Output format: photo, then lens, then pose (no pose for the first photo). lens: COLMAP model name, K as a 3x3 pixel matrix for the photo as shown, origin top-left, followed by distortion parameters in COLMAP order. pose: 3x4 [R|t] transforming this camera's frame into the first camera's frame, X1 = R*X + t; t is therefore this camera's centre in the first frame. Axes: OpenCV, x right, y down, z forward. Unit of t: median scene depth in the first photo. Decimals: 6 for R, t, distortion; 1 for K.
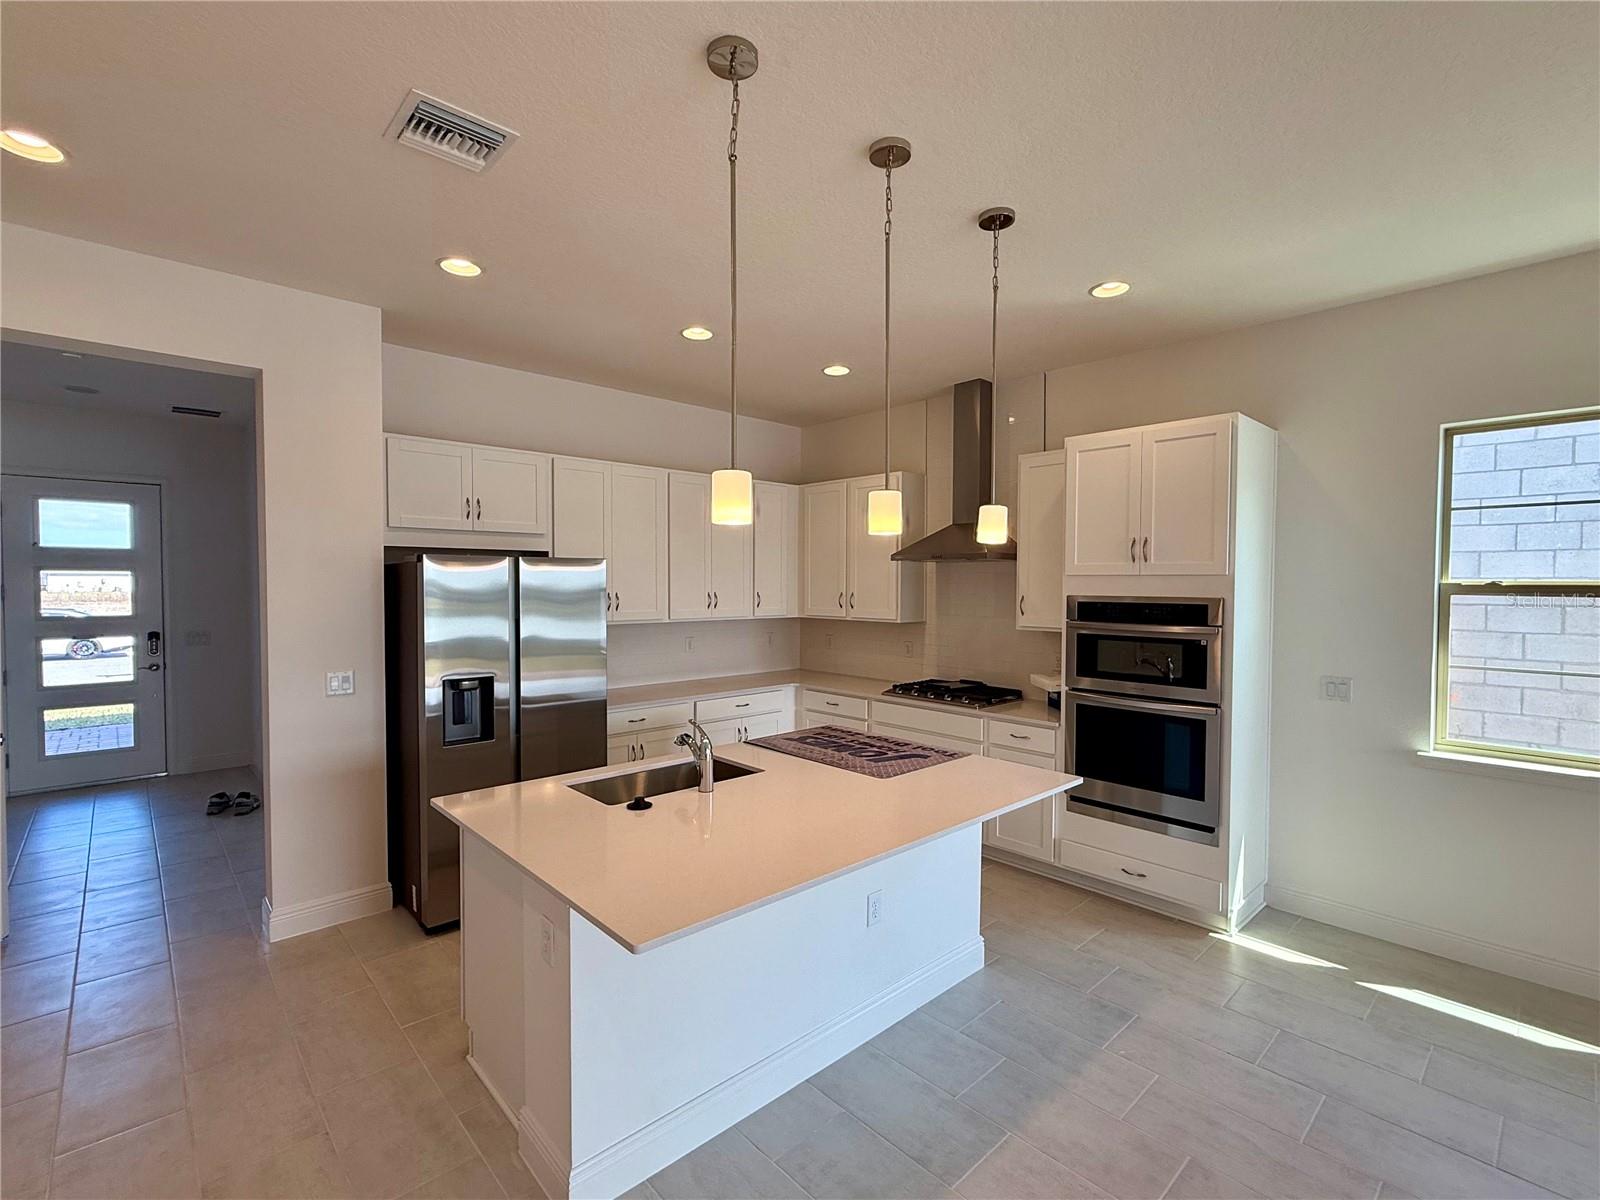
lens RADIAL K [[731.9, 0, 810.0], [0, 731.9, 604.3], [0, 0, 1]] dist [0.008862, 0.000176]
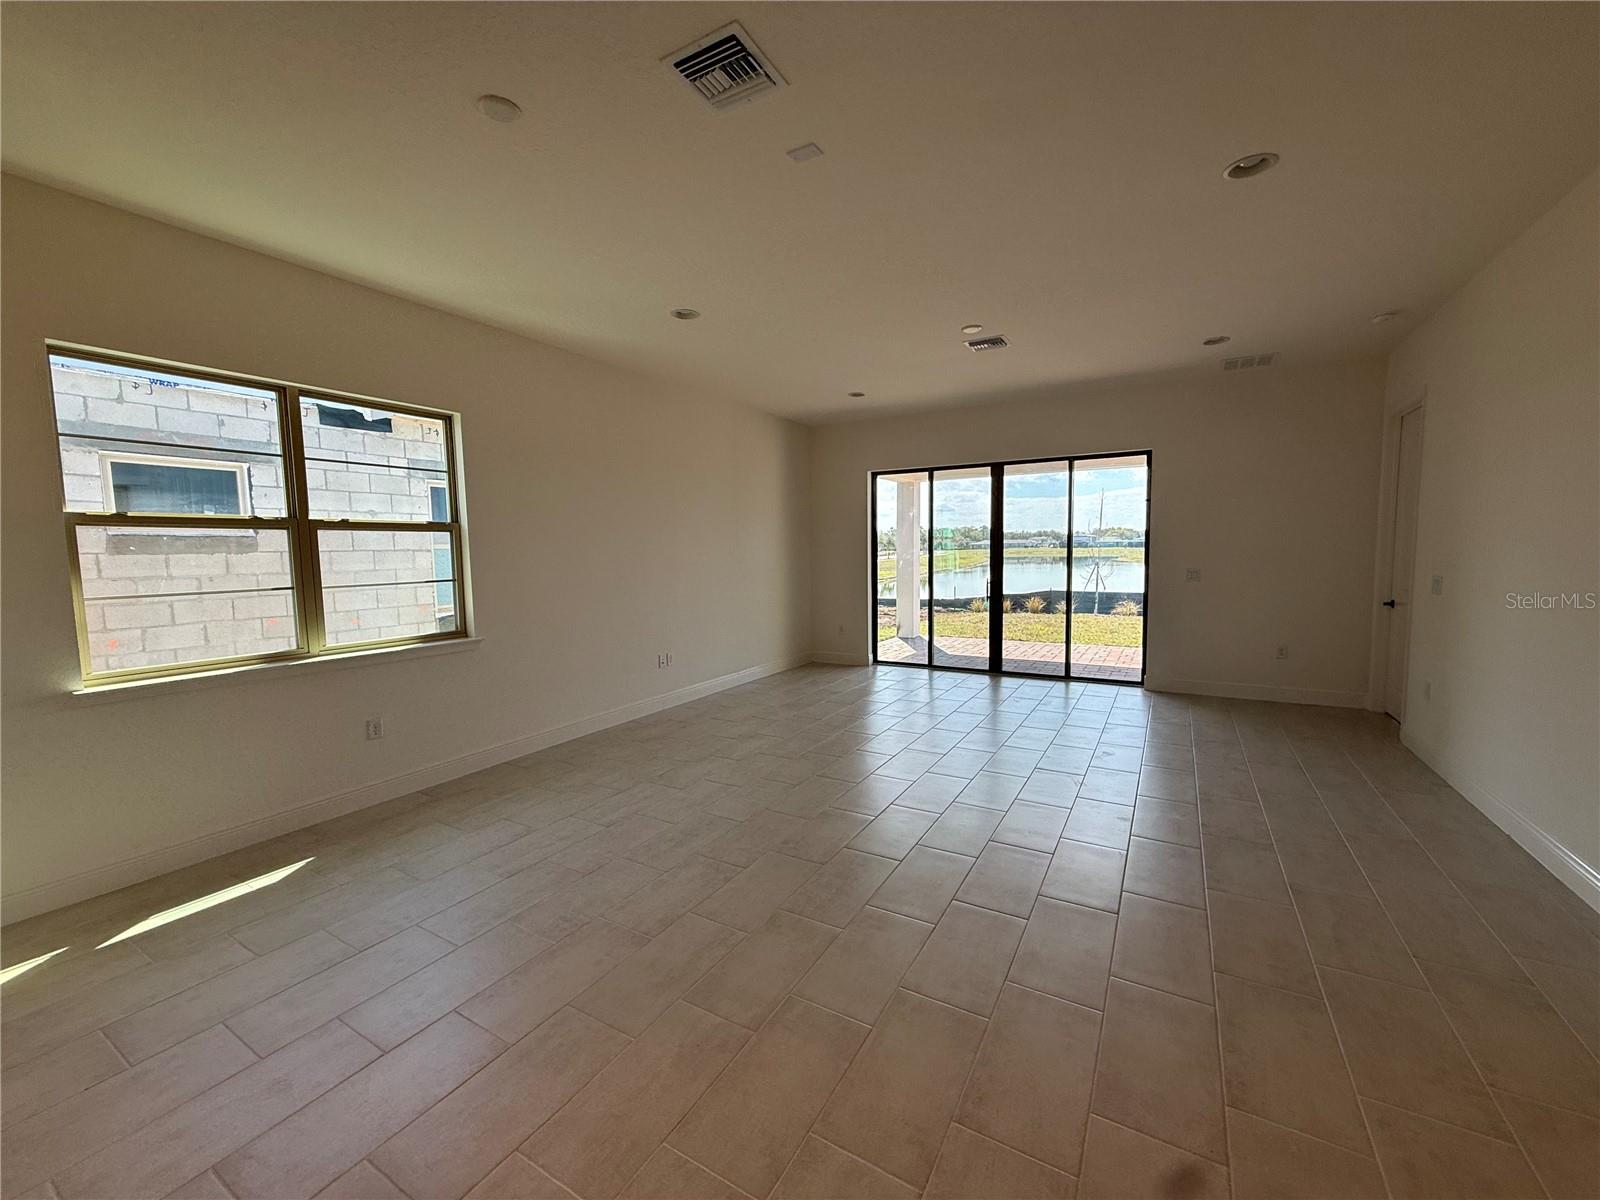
lens RADIAL K [[644.2, 0, 792.5], [0, 644.2, 603.8], [0, 0, 1]] dist [0.000192, 0.000163]
pose [[-0.277611, -0.081585, 0.957223, -0.178608], [0.043973, 0.994264, 0.097495, 0.043047], [-0.959687, 0.069158, -0.272431, 0.301069]]
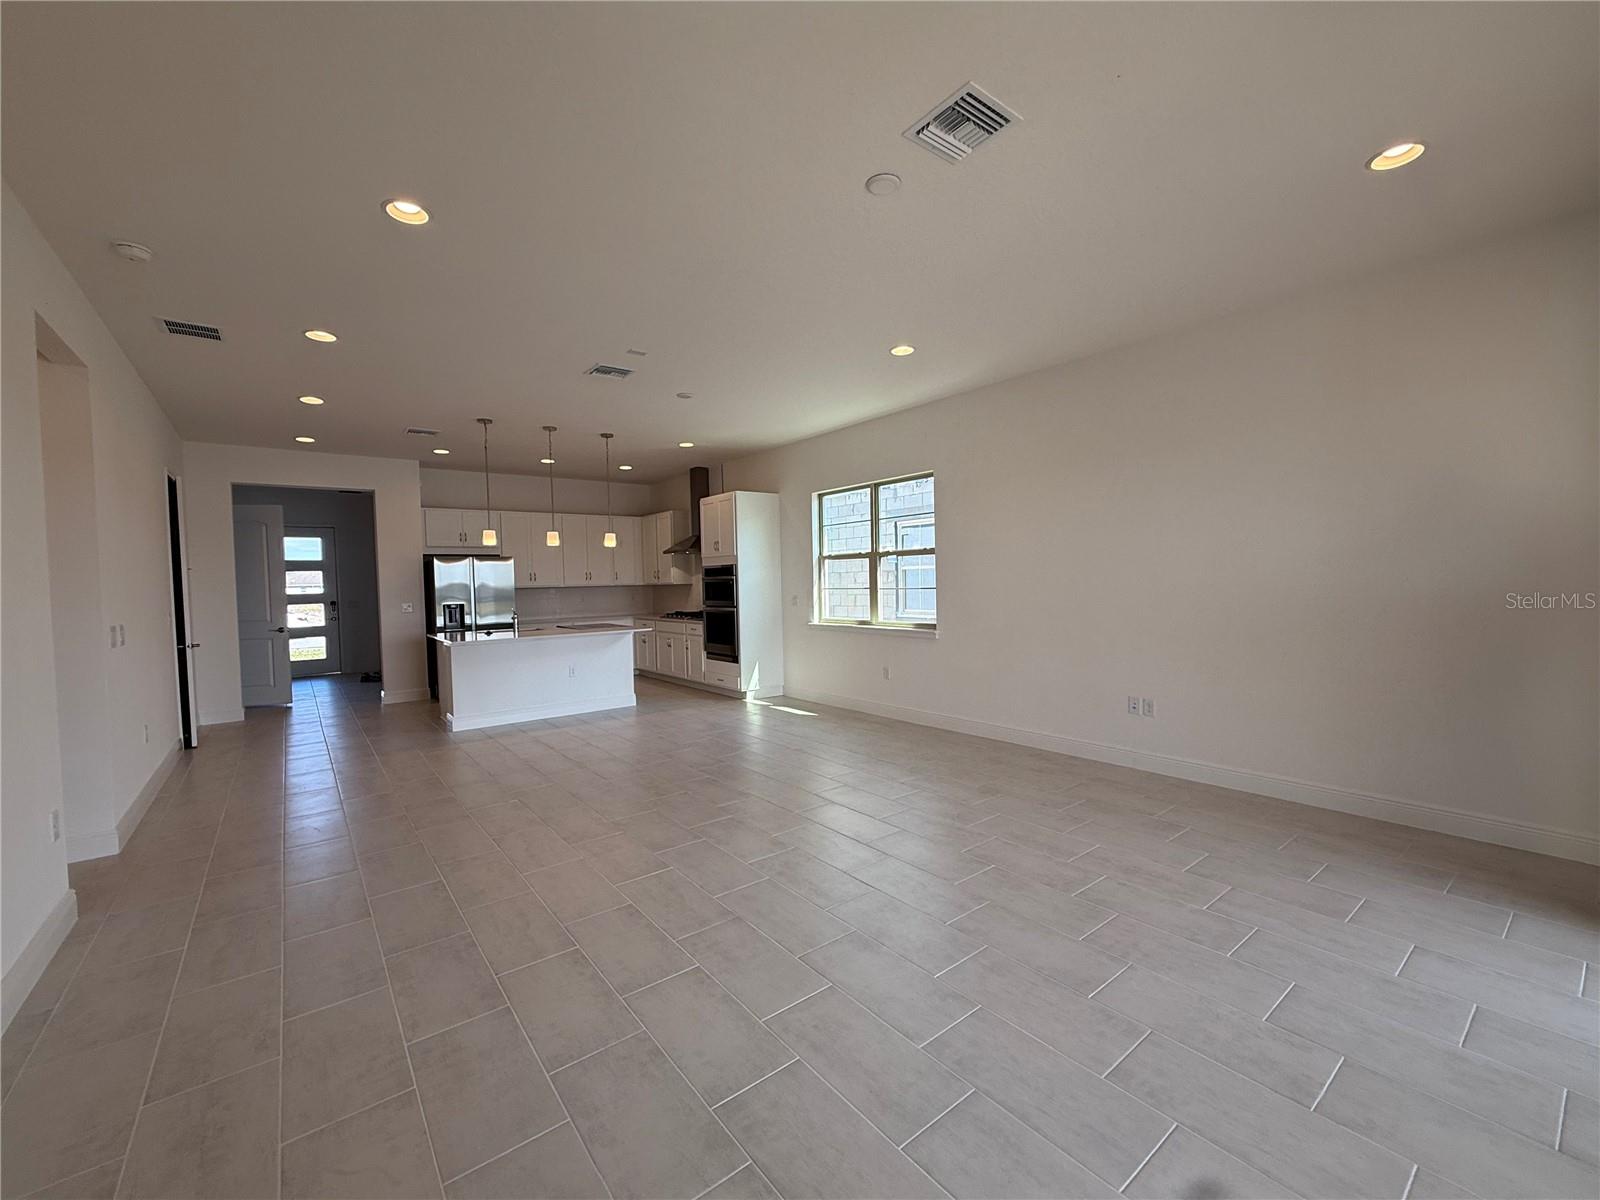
lens RADIAL K [[654.1, 0, 805.1], [0, 654.1, 601.1], [0, 0, 1]] dist [0.000552, 0.000028]
pose [[0.996022, -0.025625, -0.085339, 0.880199], [0.026043, 0.999654, 0.003782, 0.102989], [0.085213, -0.005989, 0.996345, -1.083512]]
